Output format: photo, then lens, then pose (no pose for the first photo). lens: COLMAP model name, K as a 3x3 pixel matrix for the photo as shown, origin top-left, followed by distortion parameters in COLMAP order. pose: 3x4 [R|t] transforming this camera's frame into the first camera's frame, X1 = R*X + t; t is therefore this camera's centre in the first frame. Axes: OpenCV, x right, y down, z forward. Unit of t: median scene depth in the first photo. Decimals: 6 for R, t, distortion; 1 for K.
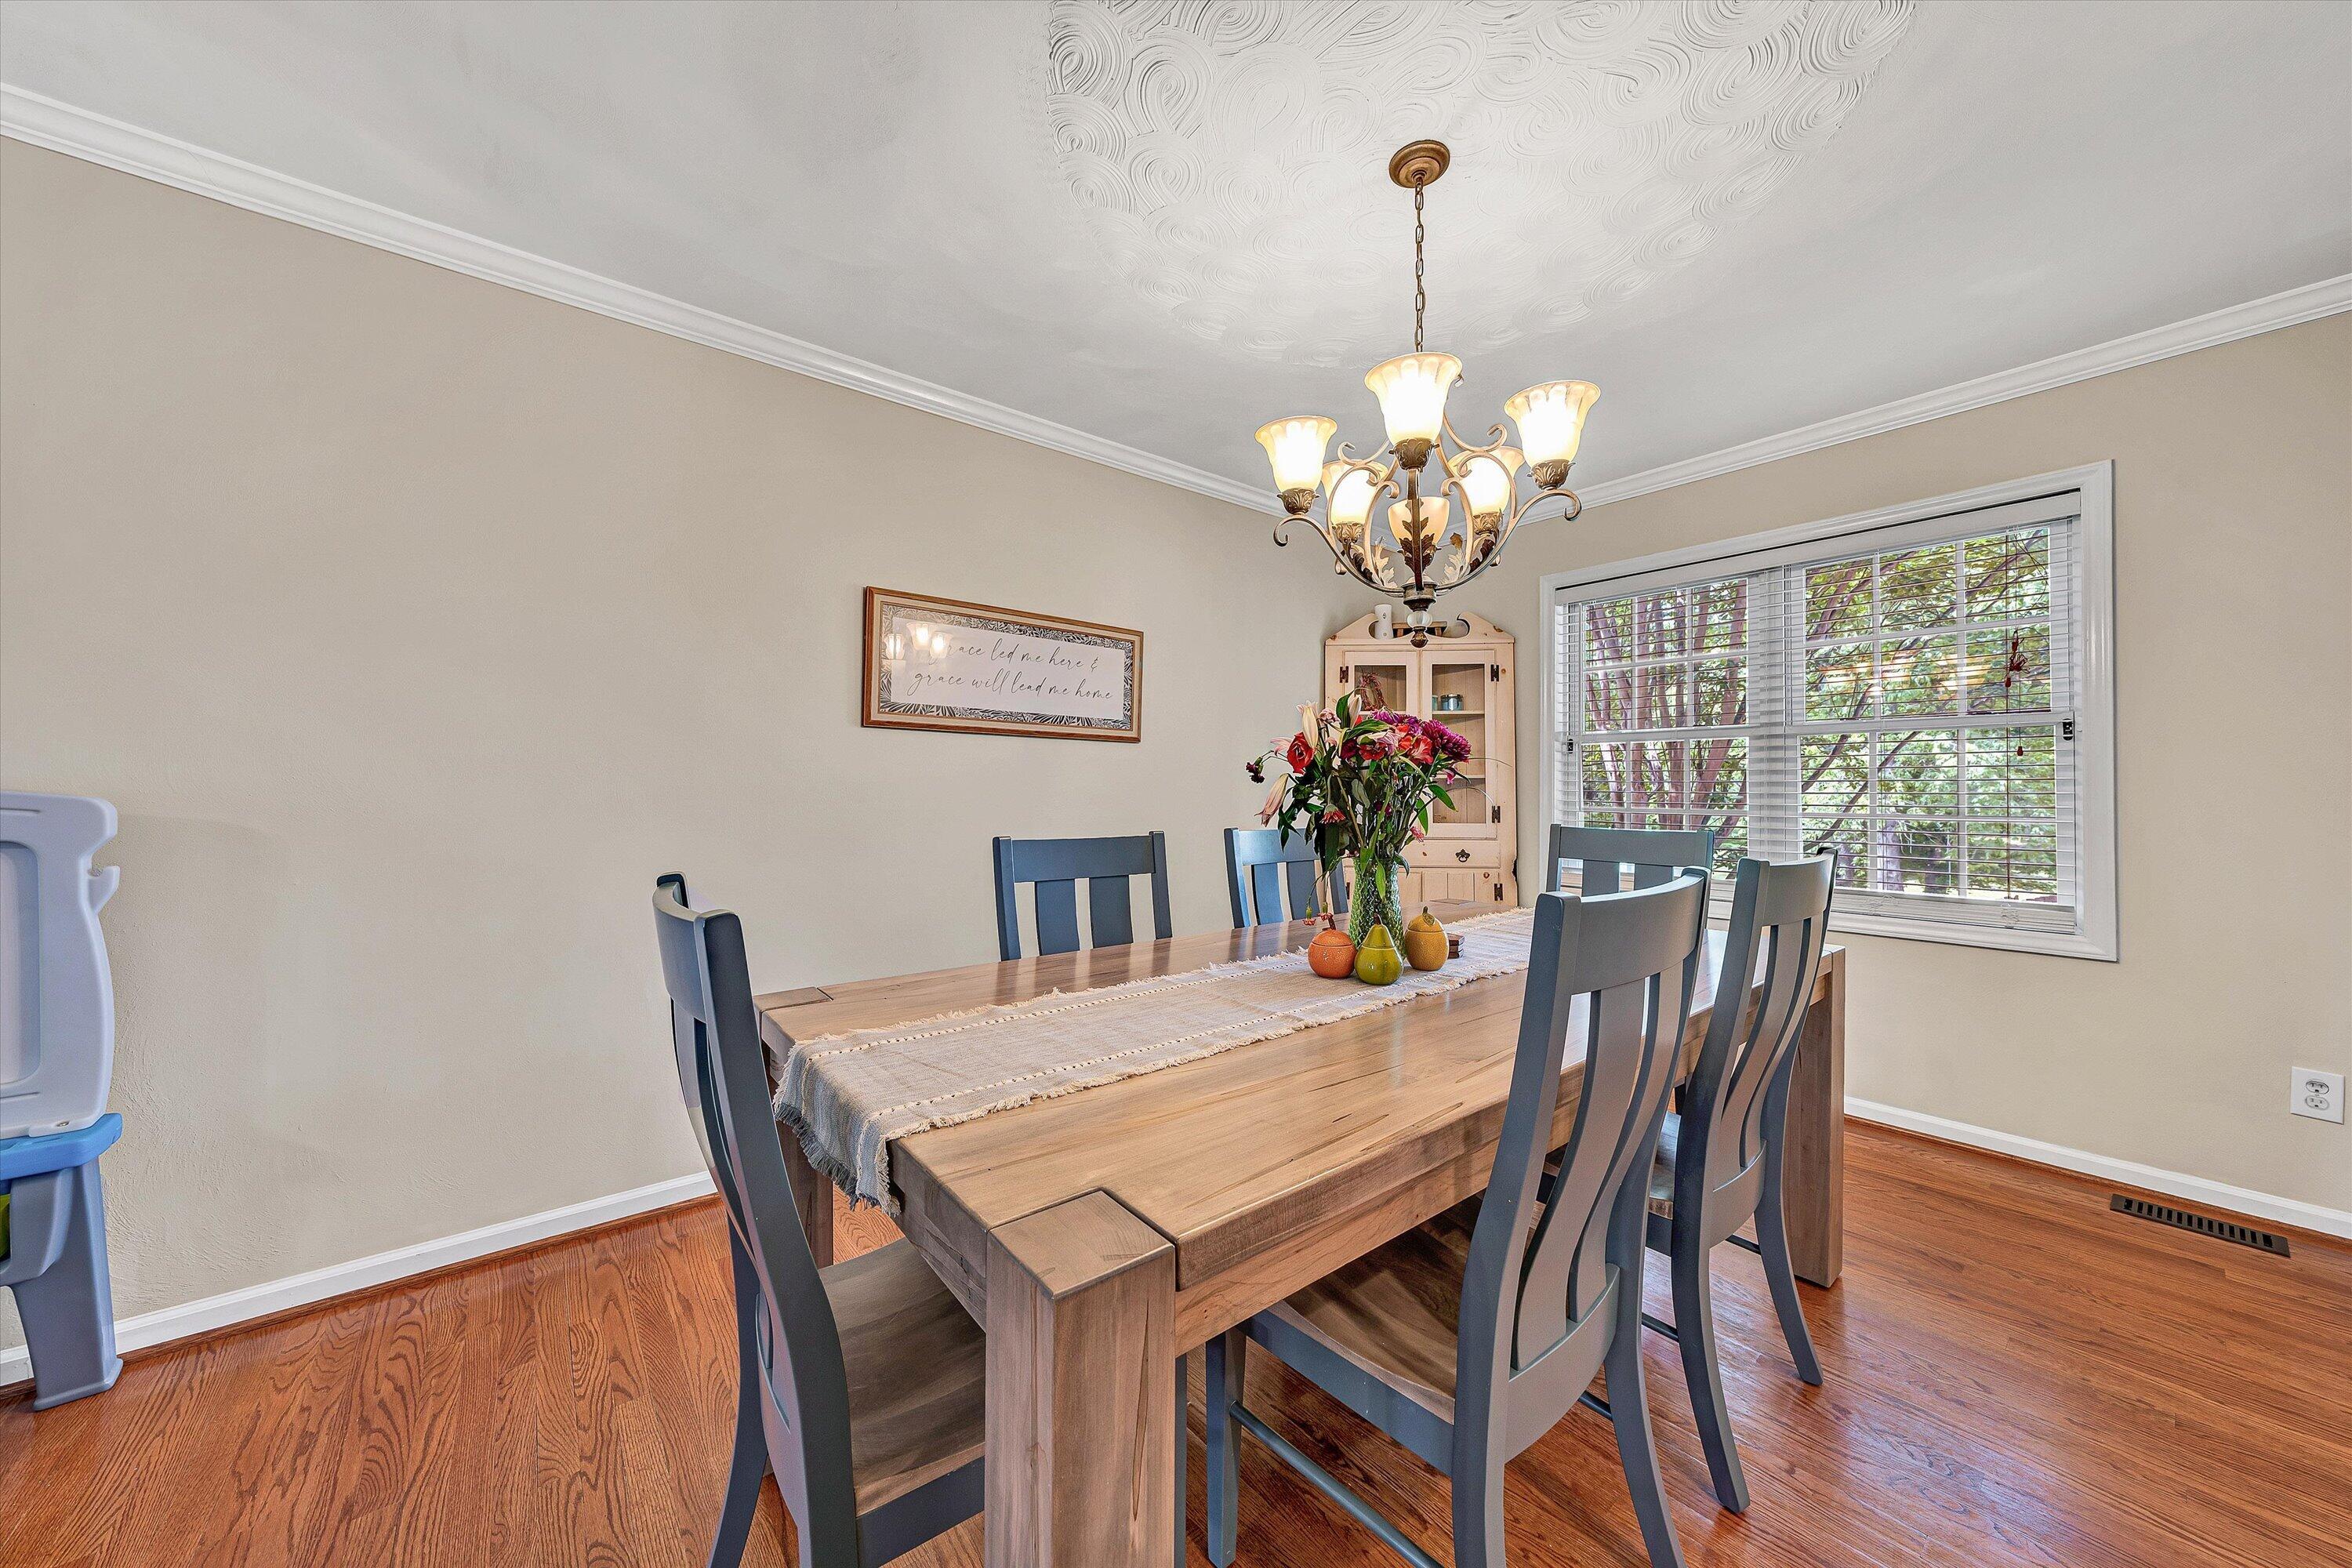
lens RADIAL K [[810.2, 0, 1176.4], [0, 810.2, 802.6], [0, 0, 1]] dist [-0.000572, -0.000158]
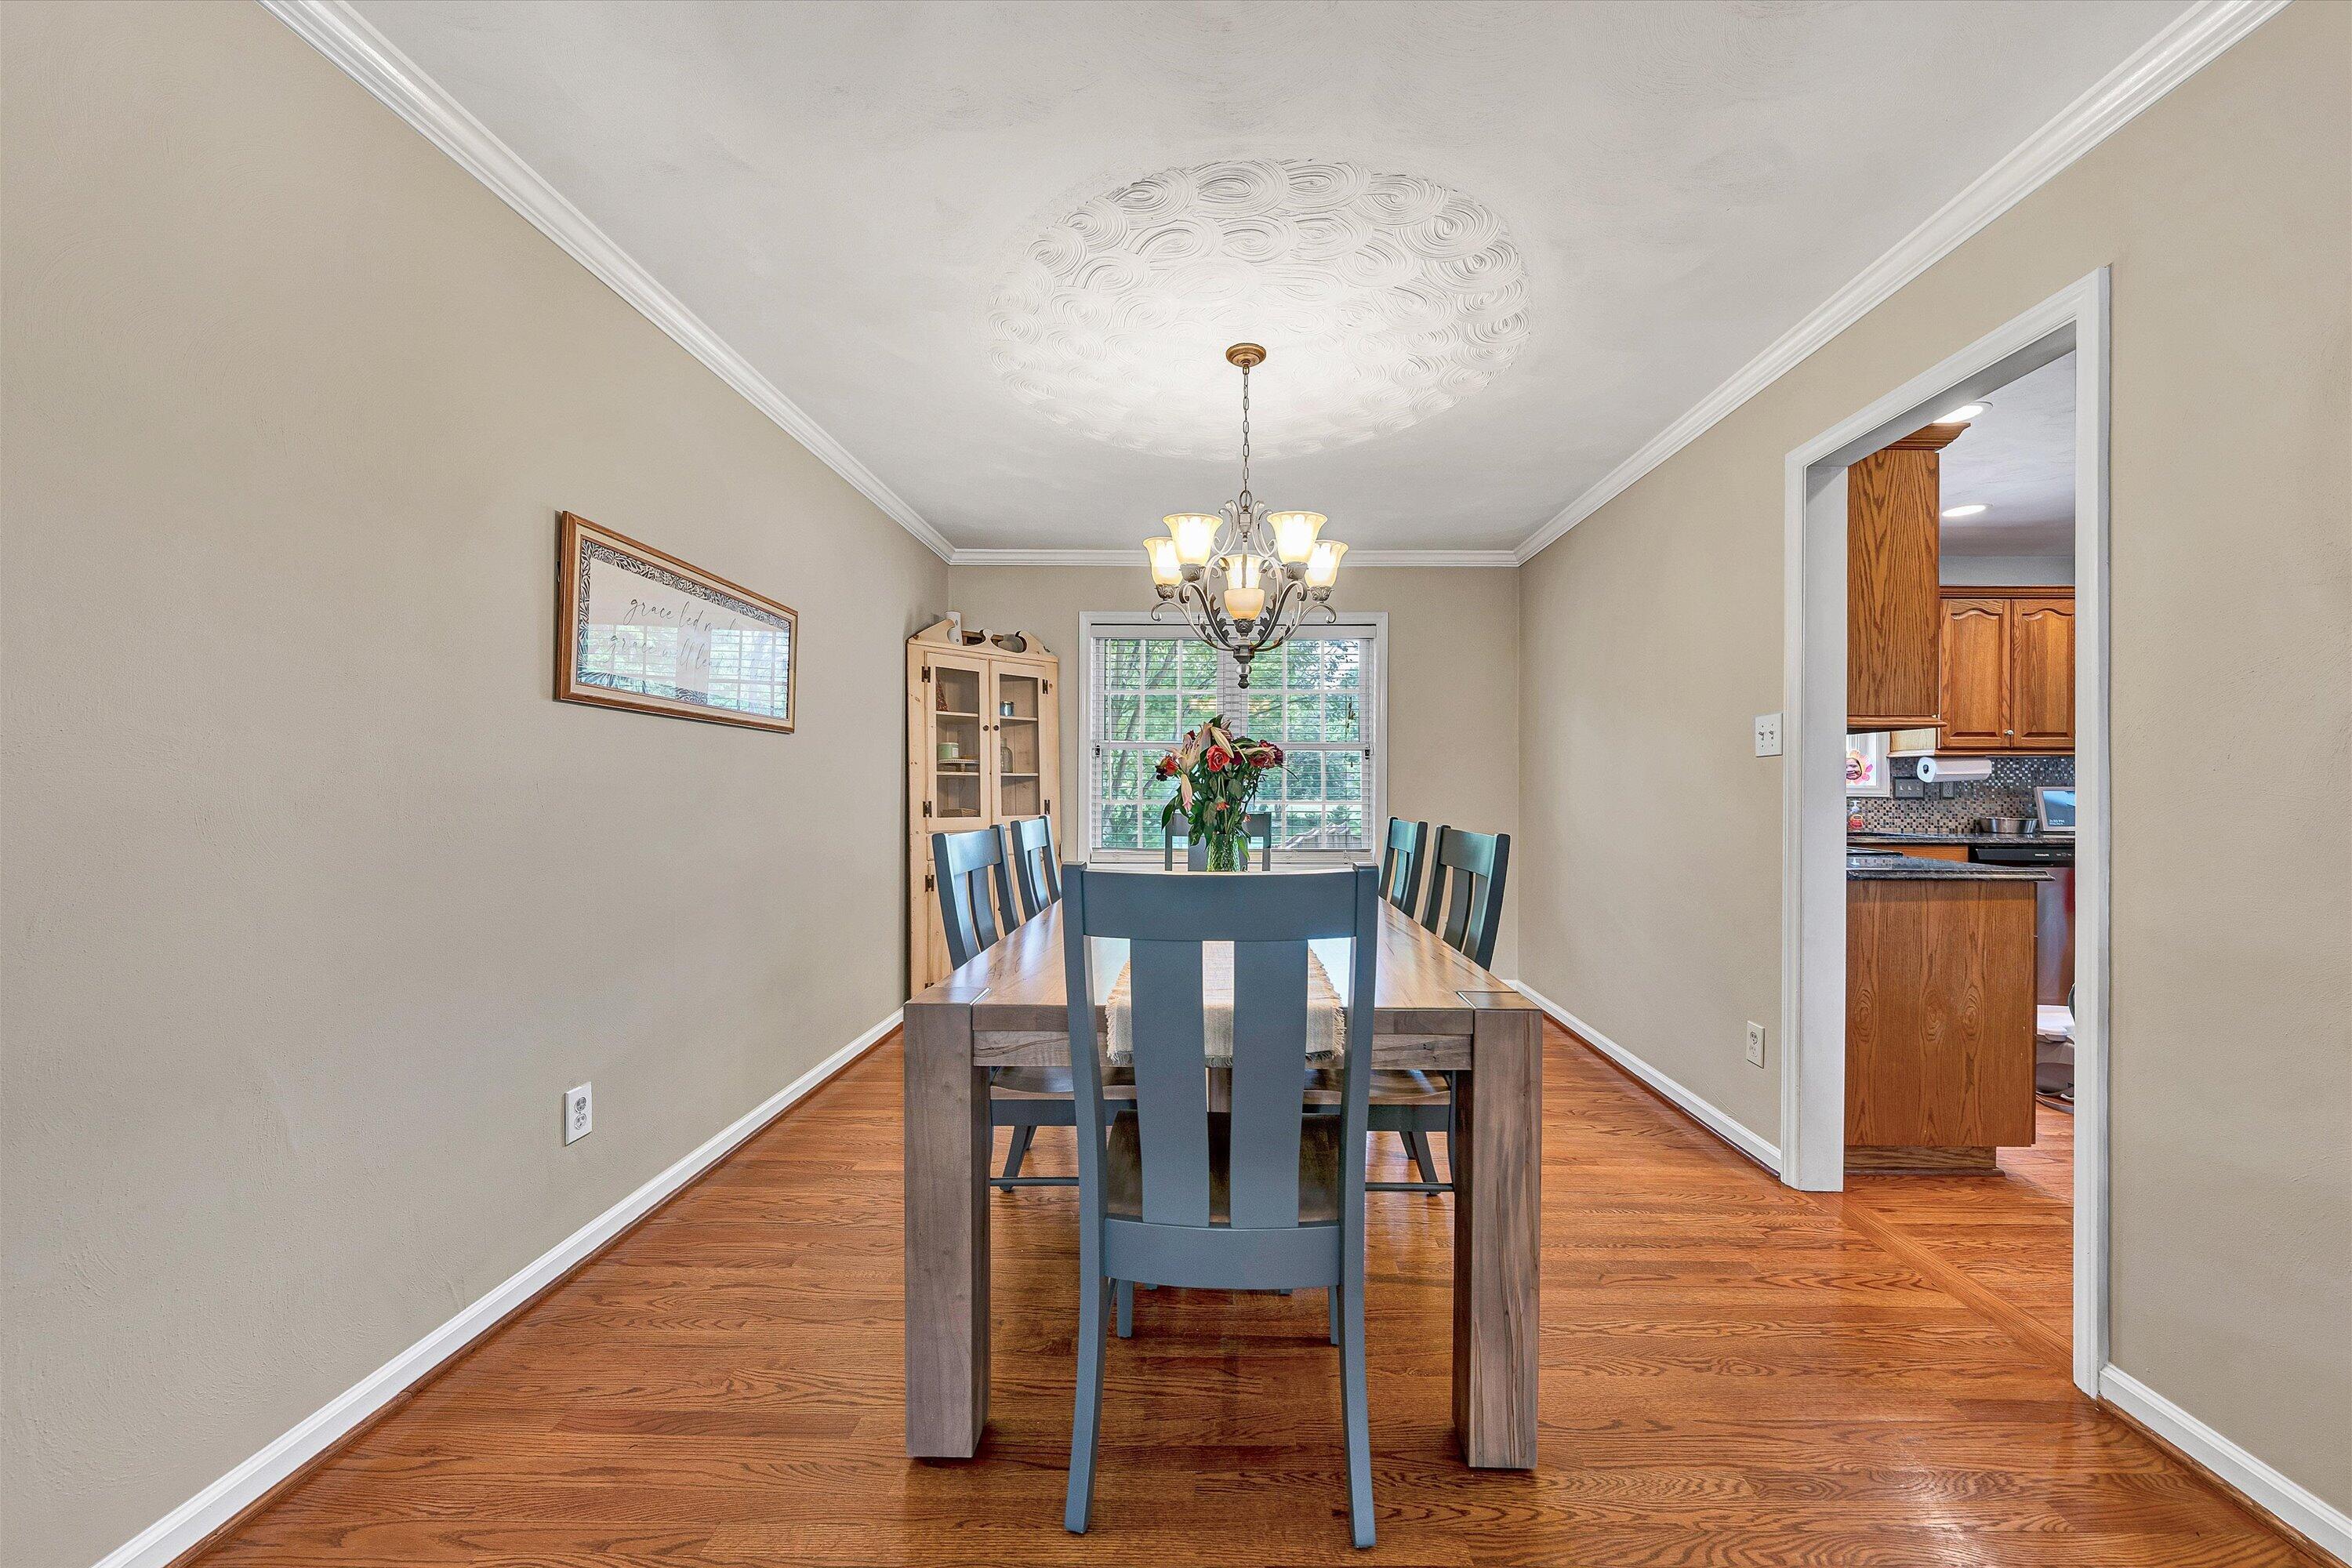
lens RADIAL K [[836.1, 0, 1205.5], [0, 836.1, 789.8], [0, 0, 1]] dist [-0.001304, -0.000116]
pose [[0.644331, -0.002004, 0.764744, -0.462998], [0.009843, 0.999935, -0.005672, -0.001858], [-0.764683, 0.011182, 0.644310, 0.052830]]
